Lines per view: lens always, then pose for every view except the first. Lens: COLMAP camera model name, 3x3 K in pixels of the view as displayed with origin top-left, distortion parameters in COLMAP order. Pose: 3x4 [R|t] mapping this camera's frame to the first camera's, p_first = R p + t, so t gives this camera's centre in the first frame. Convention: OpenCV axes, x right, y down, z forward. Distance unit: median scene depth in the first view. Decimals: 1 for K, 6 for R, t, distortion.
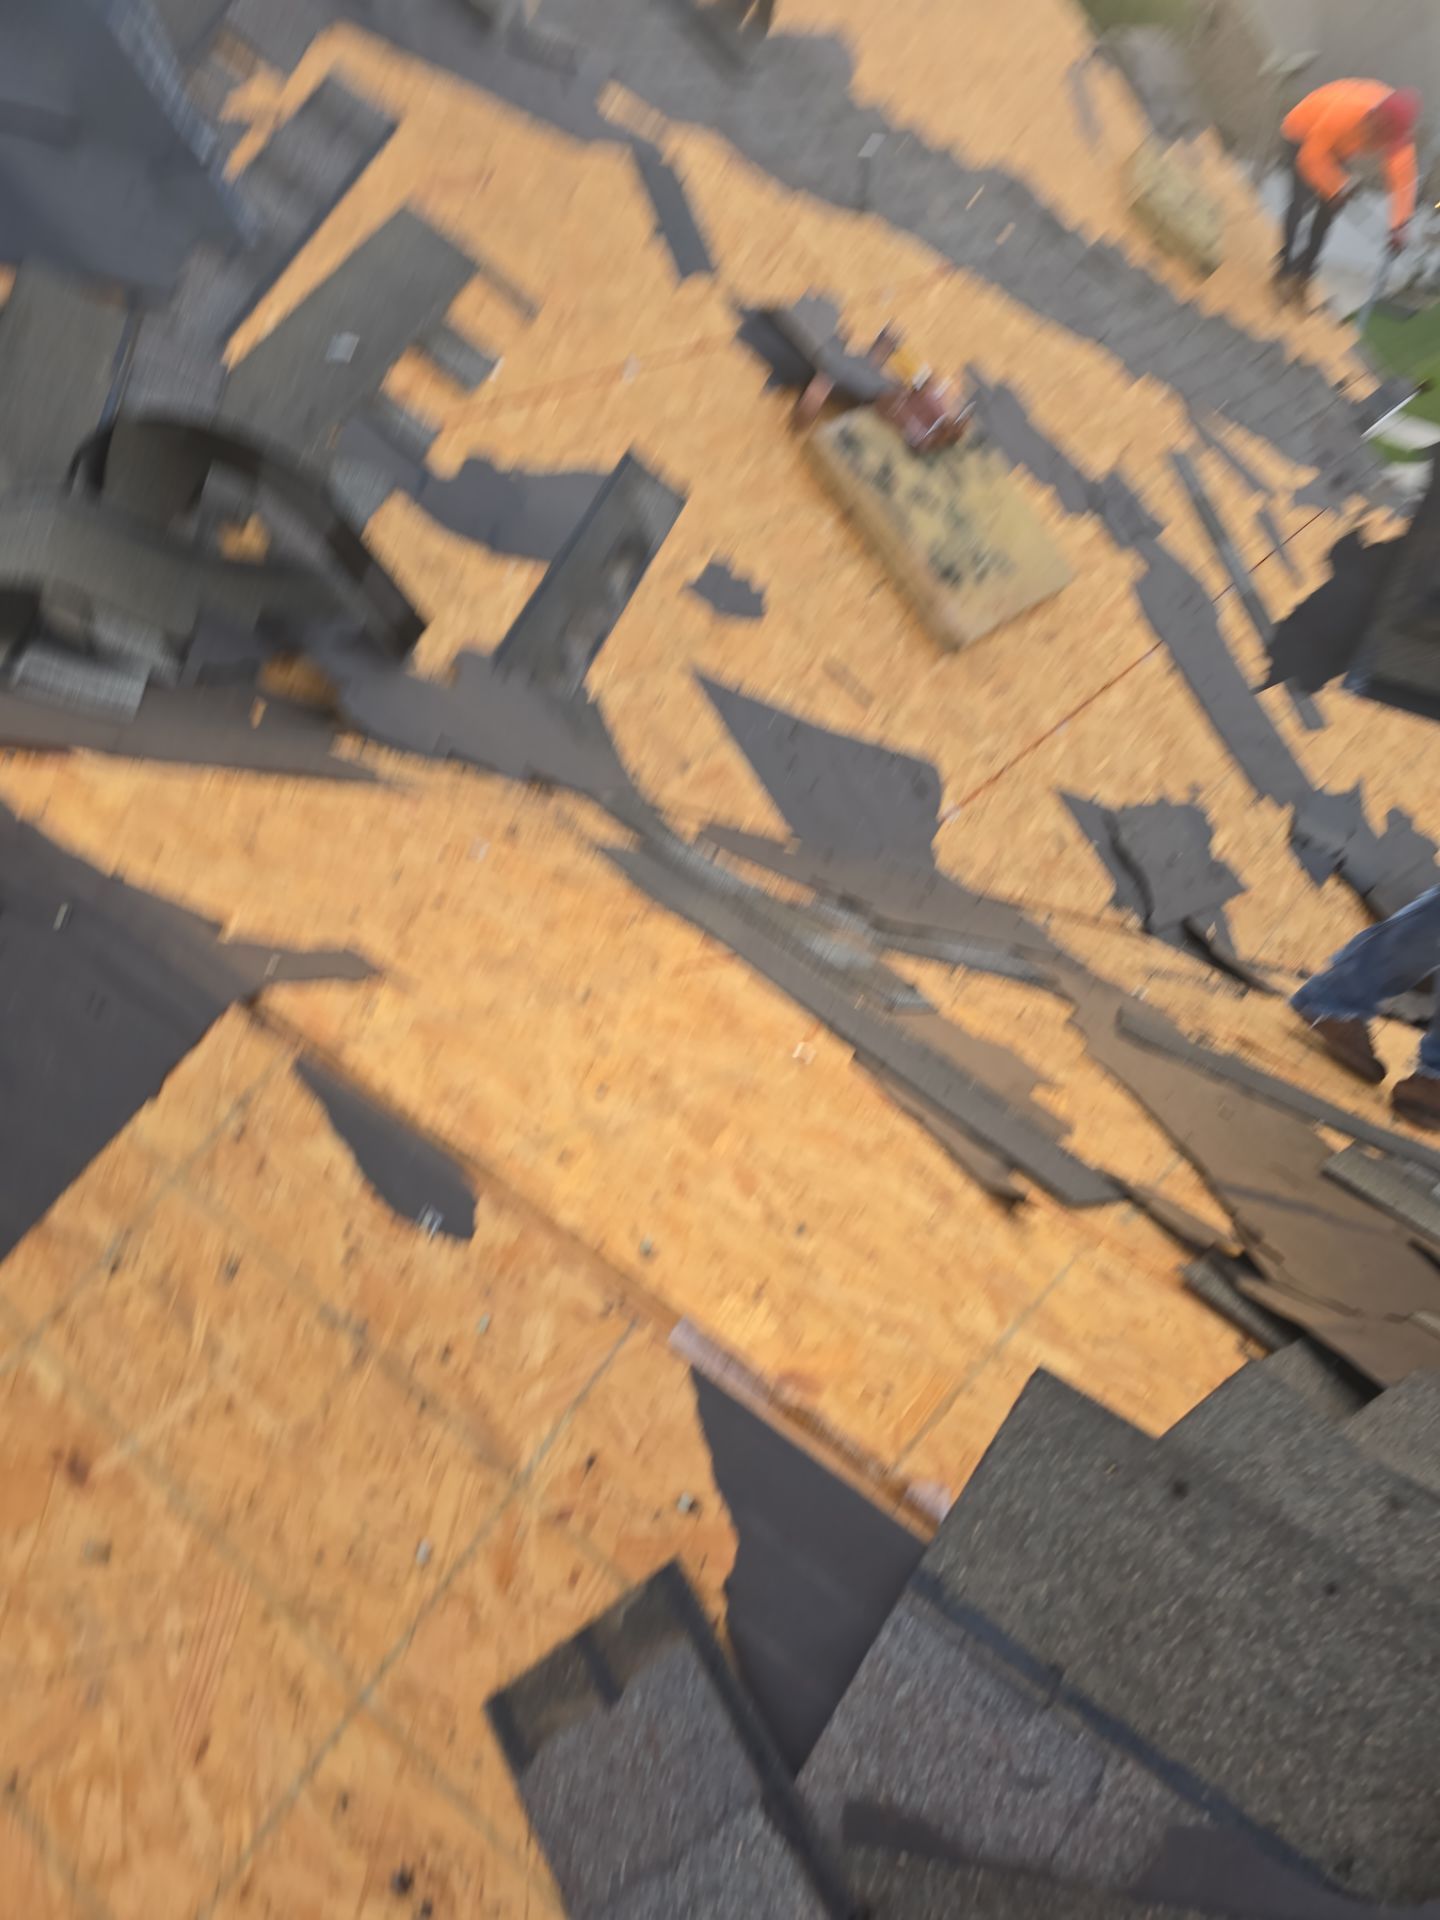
lens RADIAL K [[1307.9, 0, 756.7], [0, 1307.9, 919.1], [0, 0, 1]] dist [0.050979, -0.037385]
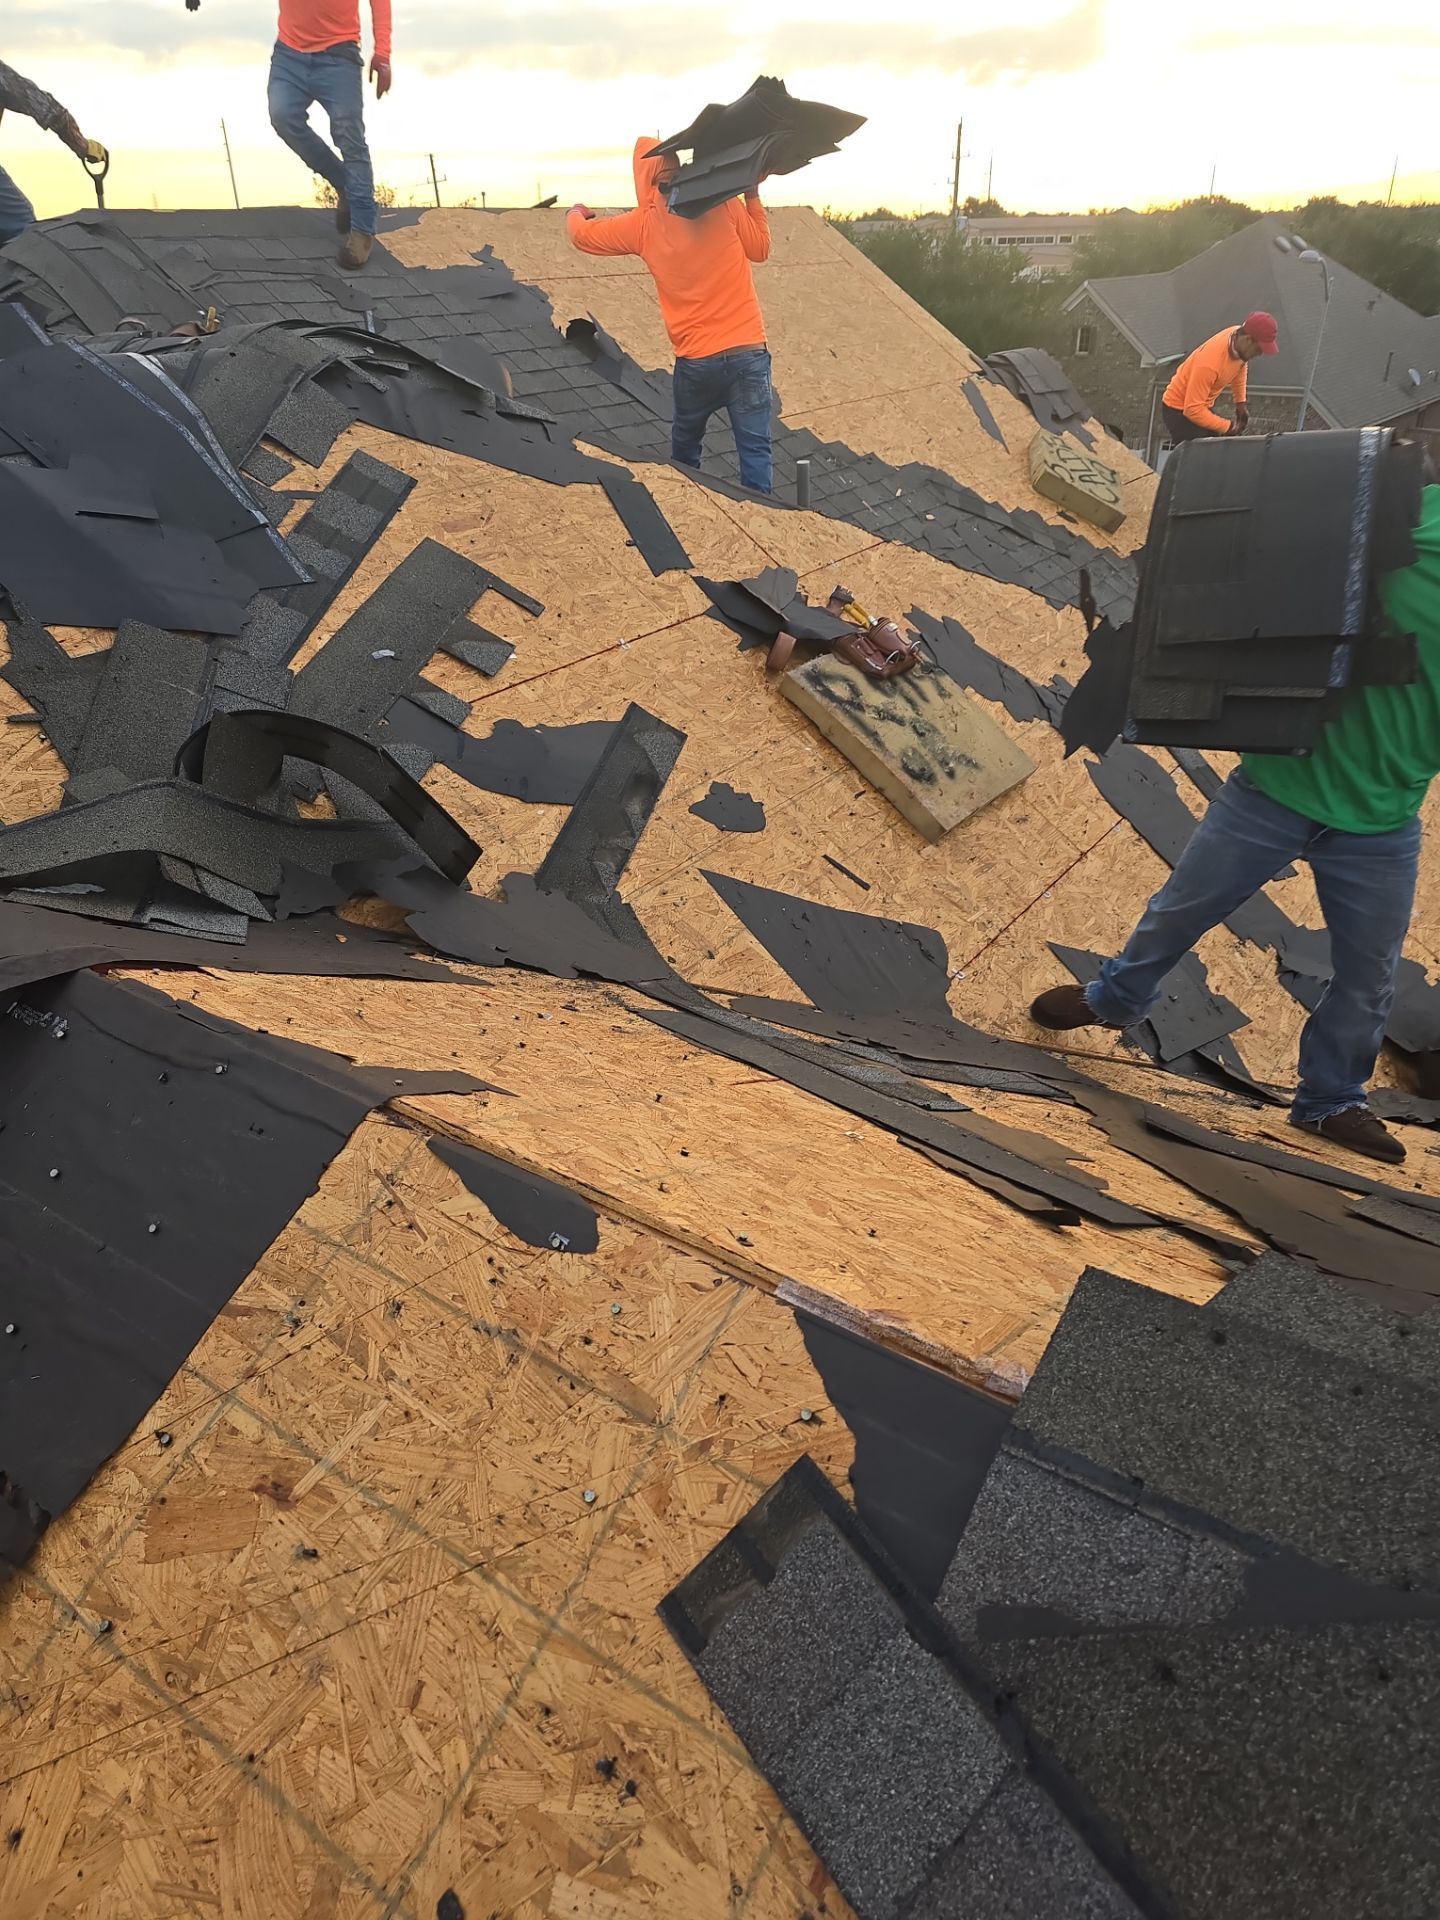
lens RADIAL K [[1307.9, 0, 740.6], [0, 1307.9, 907.5], [0, 0, 1]] dist [0.050979, -0.037385]
pose [[0.991486, -0.129895, -0.009072, -0.036957], [0.124630, 0.966856, -0.222837, 0.222853], [0.037717, 0.219809, 0.974814, -0.213793]]
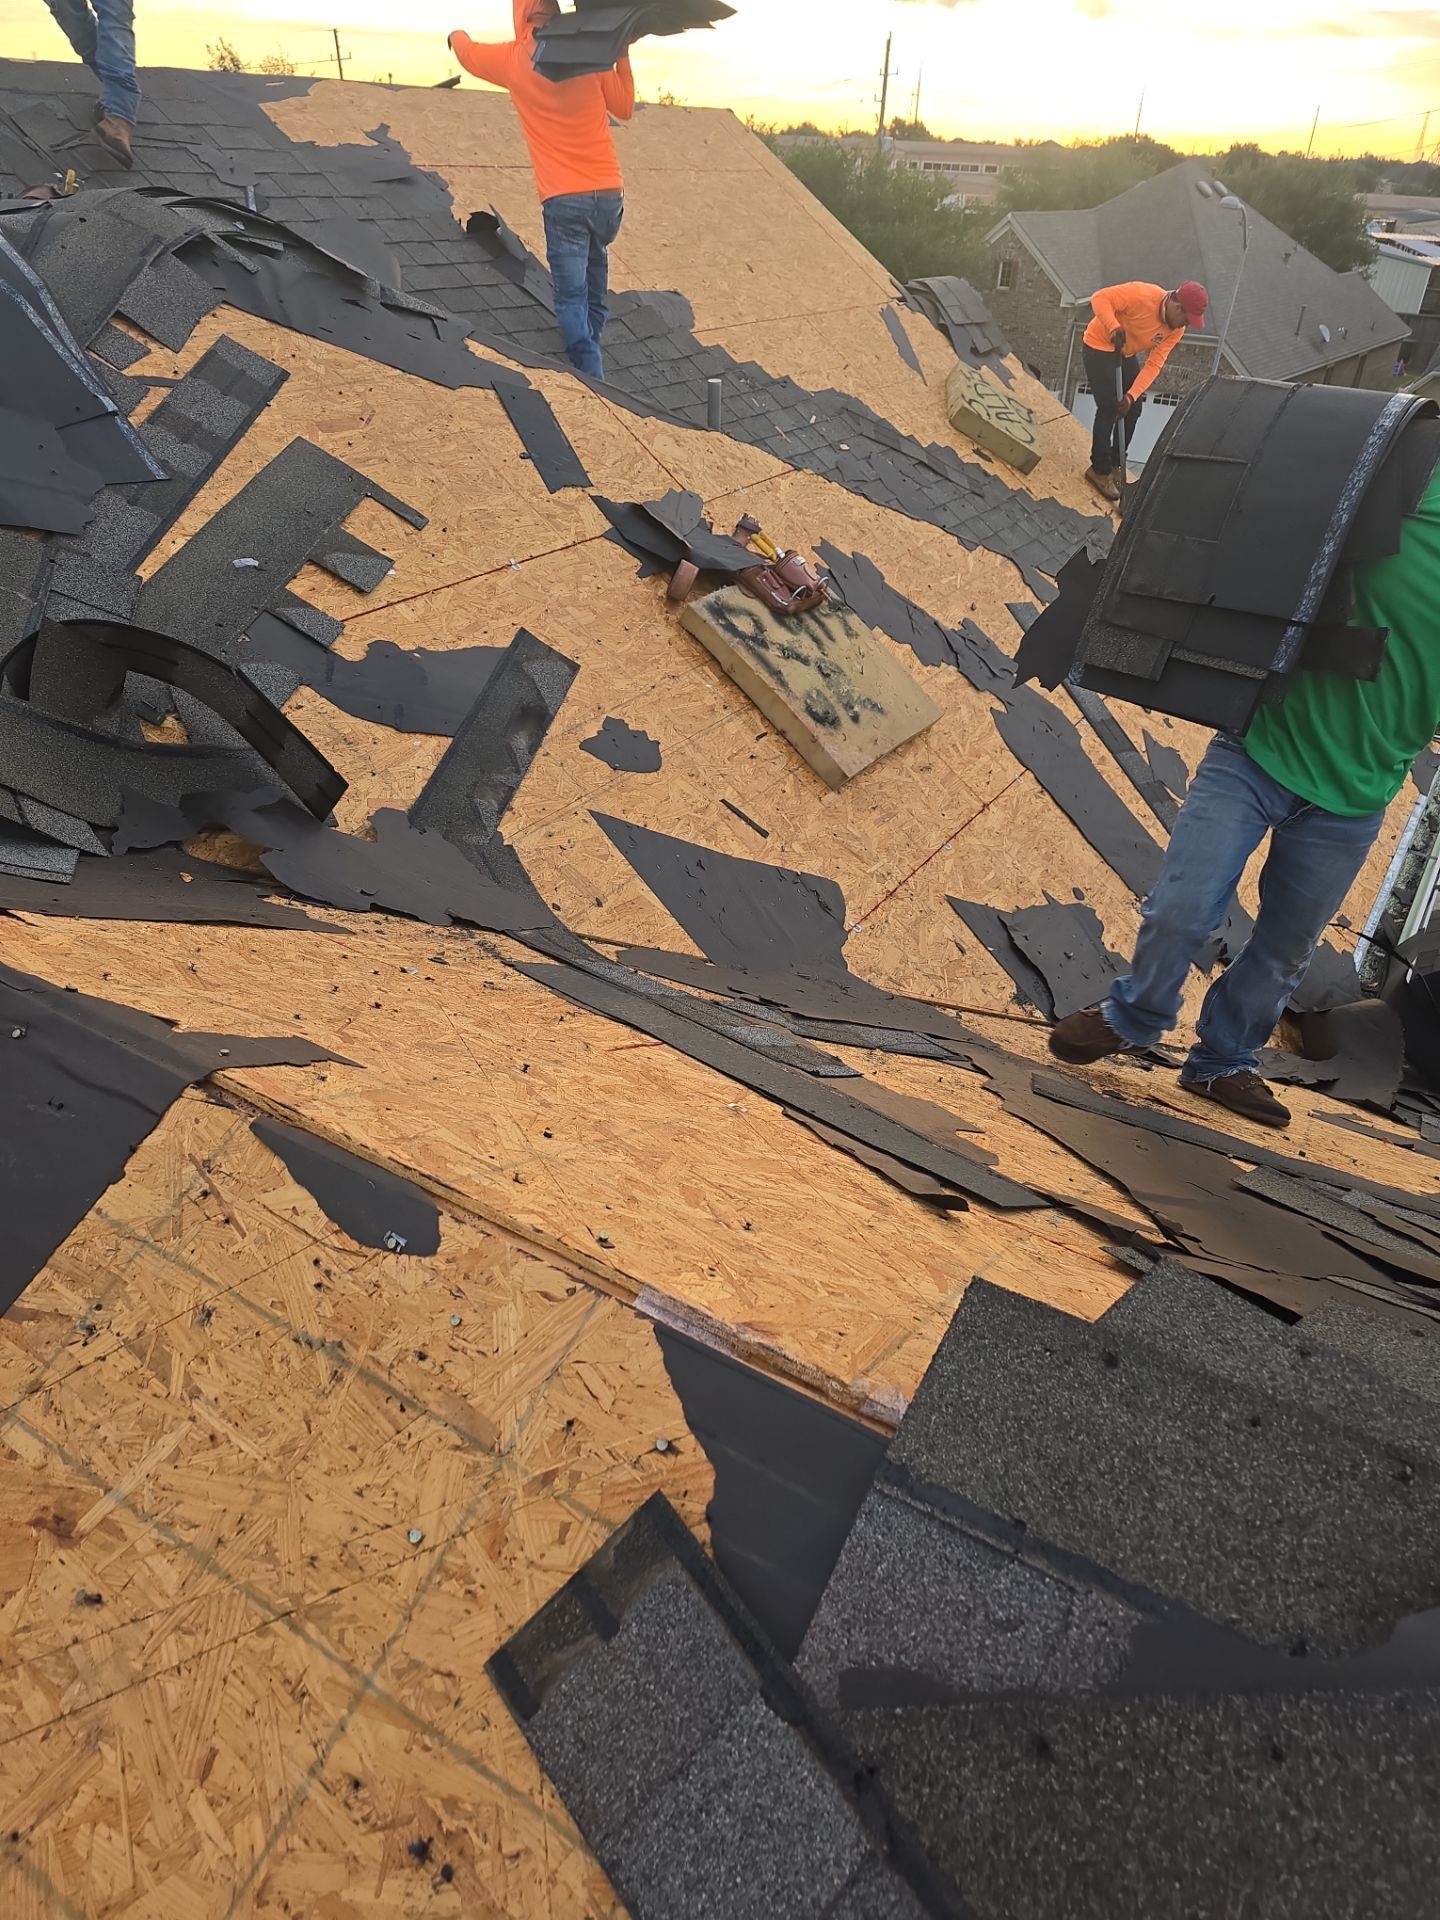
lens RADIAL K [[1307.9, 0, 755.9], [0, 1307.9, 912.1], [0, 0, 1]] dist [0.050979, -0.037385]
pose [[0.992049, -0.105870, 0.068052, -0.005354], [0.115560, 0.980441, -0.159318, 0.172265], [-0.049854, 0.165915, 0.984879, -0.100924]]
